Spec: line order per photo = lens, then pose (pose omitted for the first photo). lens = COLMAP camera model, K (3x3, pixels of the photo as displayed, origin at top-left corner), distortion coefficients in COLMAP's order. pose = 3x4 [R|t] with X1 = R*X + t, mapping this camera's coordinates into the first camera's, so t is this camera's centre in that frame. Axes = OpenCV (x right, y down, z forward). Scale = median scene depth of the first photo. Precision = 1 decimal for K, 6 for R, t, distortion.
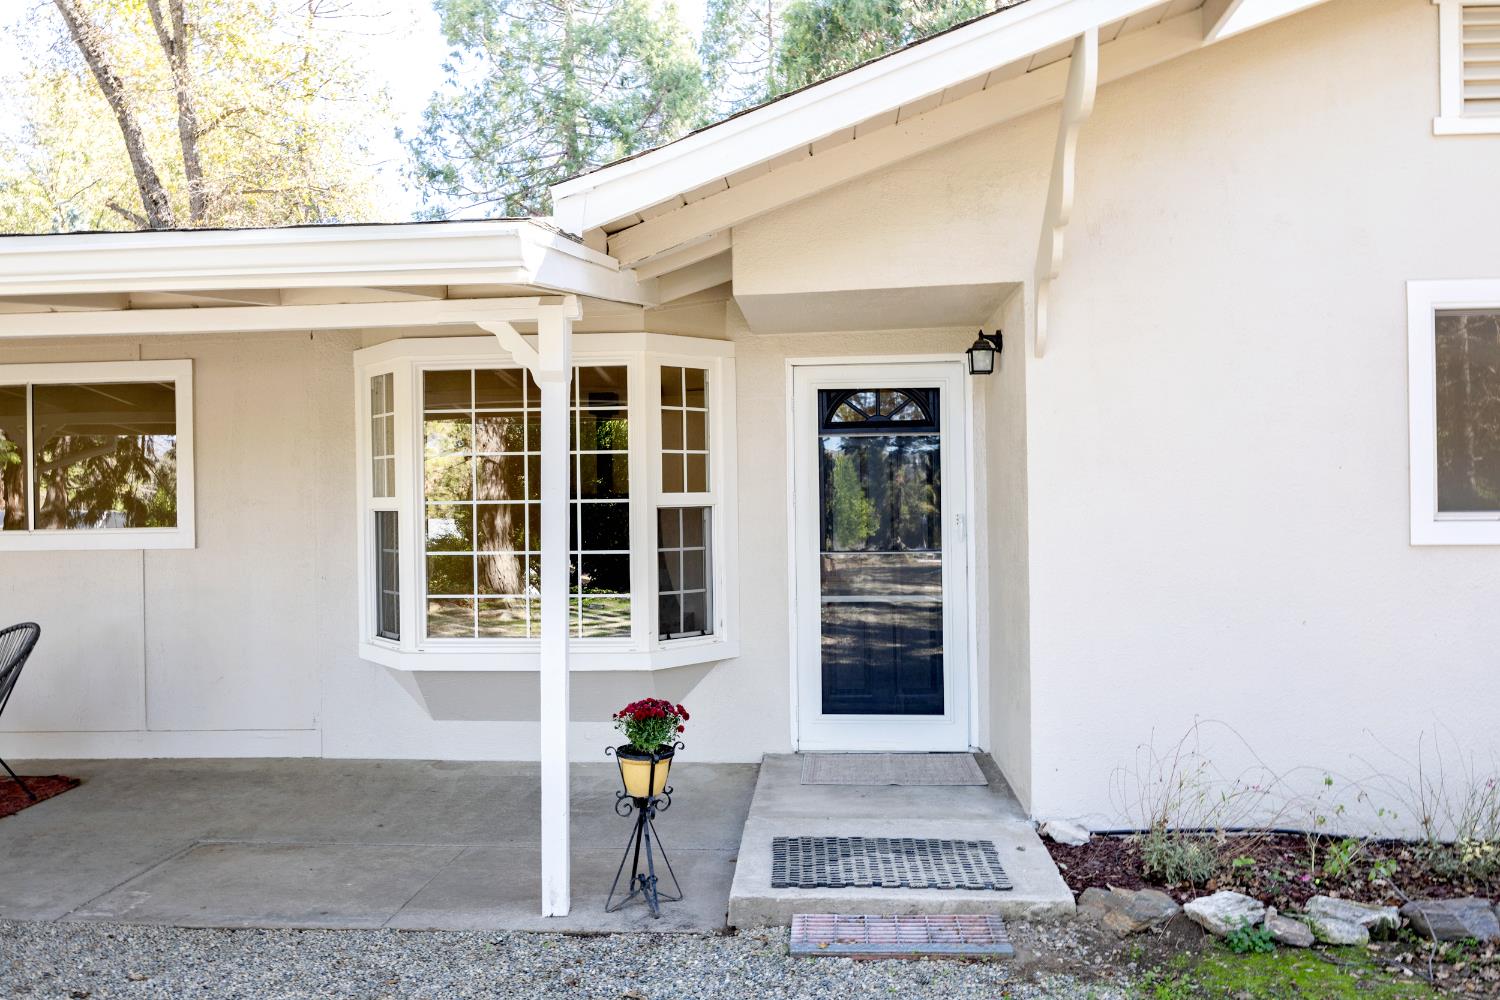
lens RADIAL K [[1091.7, 0, 751.1], [0, 1091.7, 479.0], [0, 0, 1]] dist [-0.014425, 0.019785]
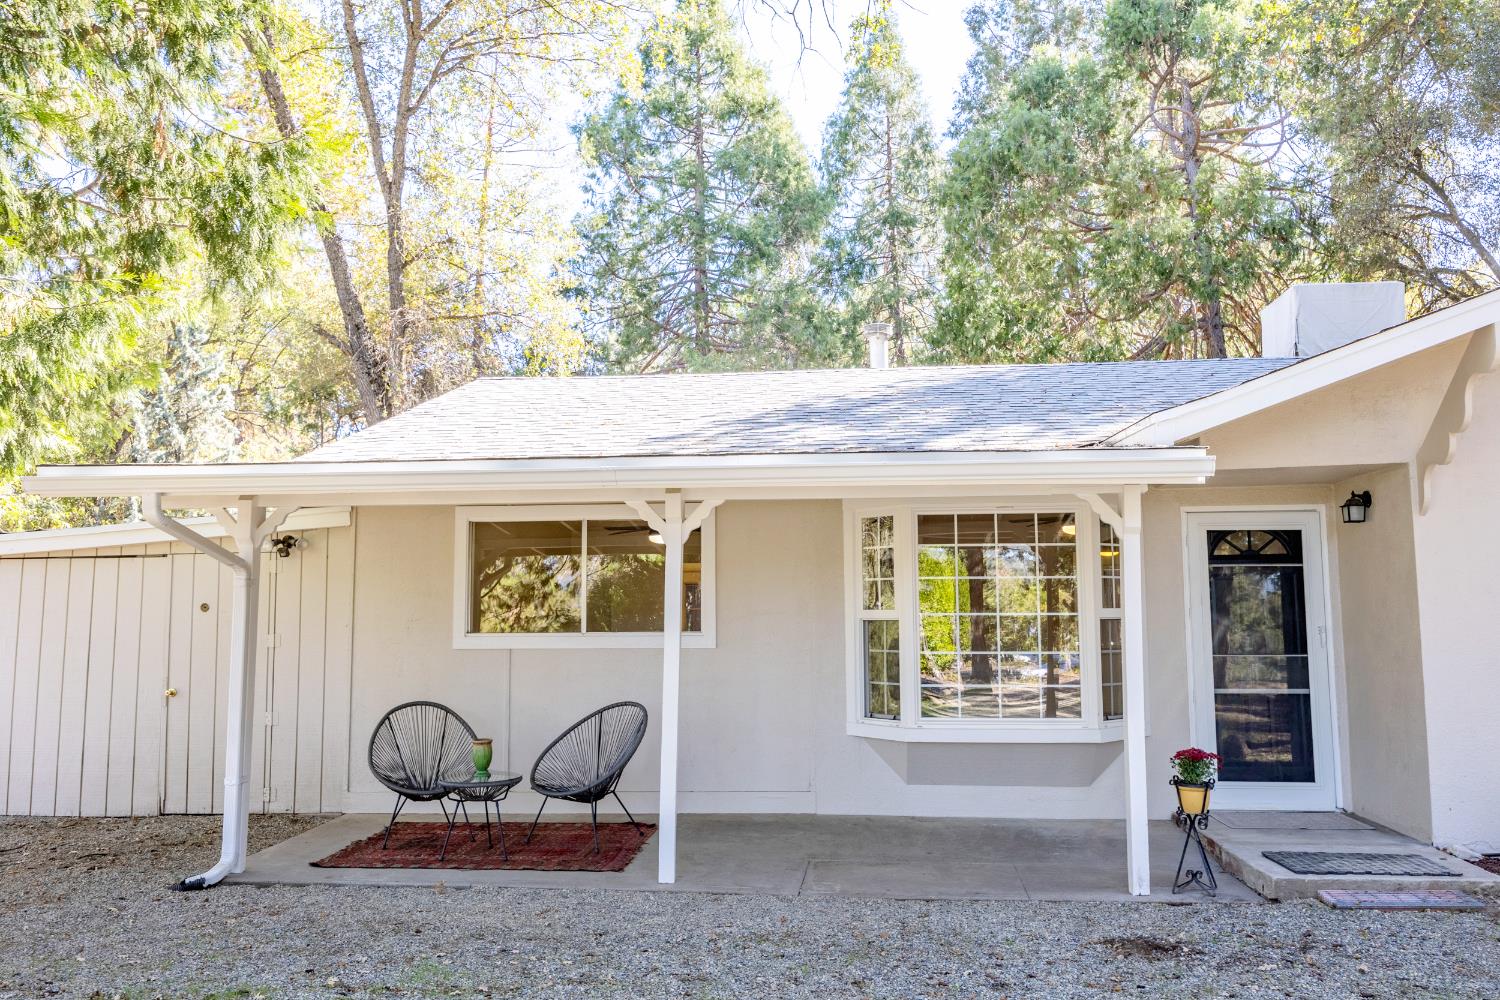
lens RADIAL K [[1194.6, 0, 765.8], [0, 1194.6, 472.1], [0, 0, 1]] dist [0.002399, -0.014738]
pose [[0.999684, 0.006830, -0.024189, -0.431326], [-0.009275, 0.994693, -0.102467, 0.000723], [0.023360, 0.102659, 0.994442, -0.450667]]
